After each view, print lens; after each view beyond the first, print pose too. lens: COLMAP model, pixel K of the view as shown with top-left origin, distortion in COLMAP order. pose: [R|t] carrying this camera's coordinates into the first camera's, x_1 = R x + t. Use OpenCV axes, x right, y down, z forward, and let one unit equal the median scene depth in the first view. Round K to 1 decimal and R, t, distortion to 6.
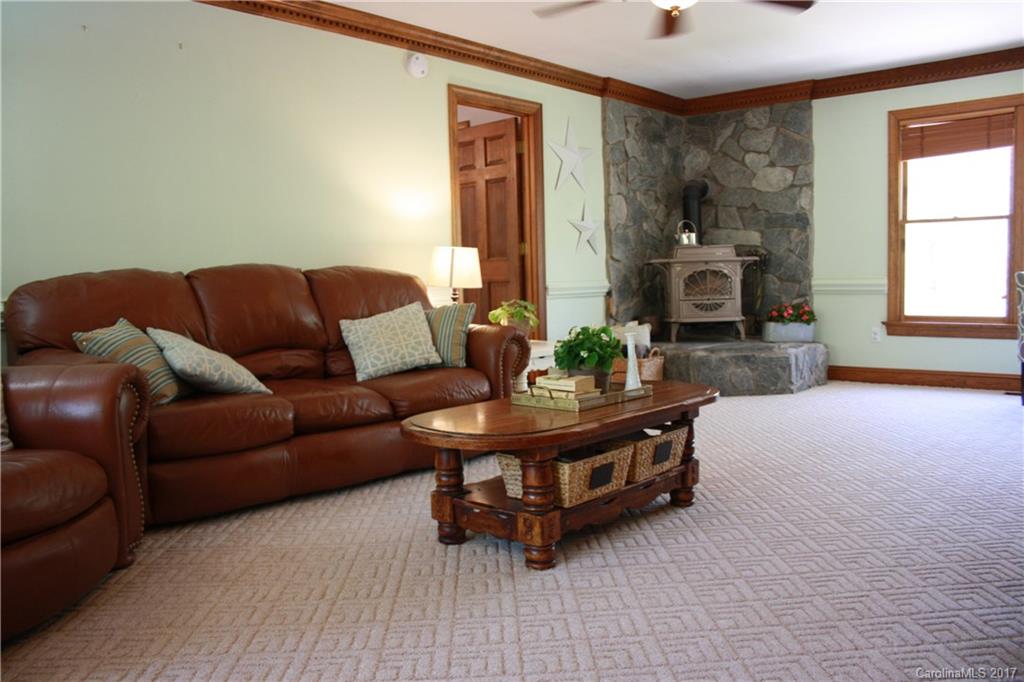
lens RADIAL K [[830.6, 0, 512.0], [0, 830.6, 341.0], [0, 0, 1]] dist [-0.163916, 0.138427]
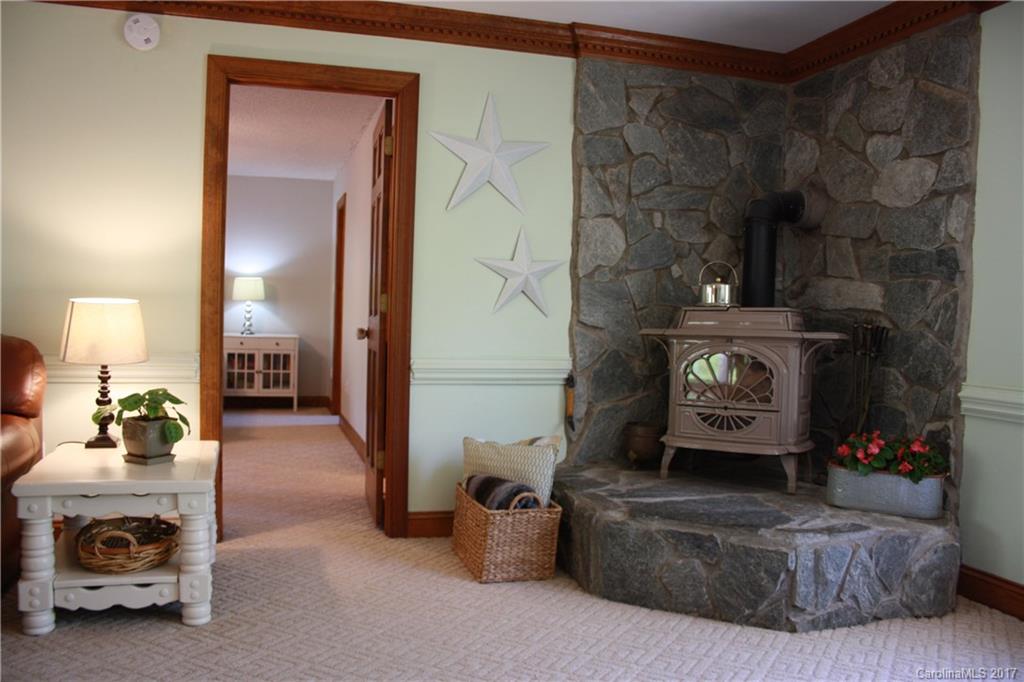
lens RADIAL K [[830.6, 0, 512.0], [0, 830.6, 341.0], [0, 0, 1]] dist [-0.163916, 0.138427]
pose [[0.847728, 0.062160, -0.526776, 0.389280], [-0.087836, 0.995850, -0.023841, -0.067229], [0.523108, 0.066481, 0.849670, 0.457574]]
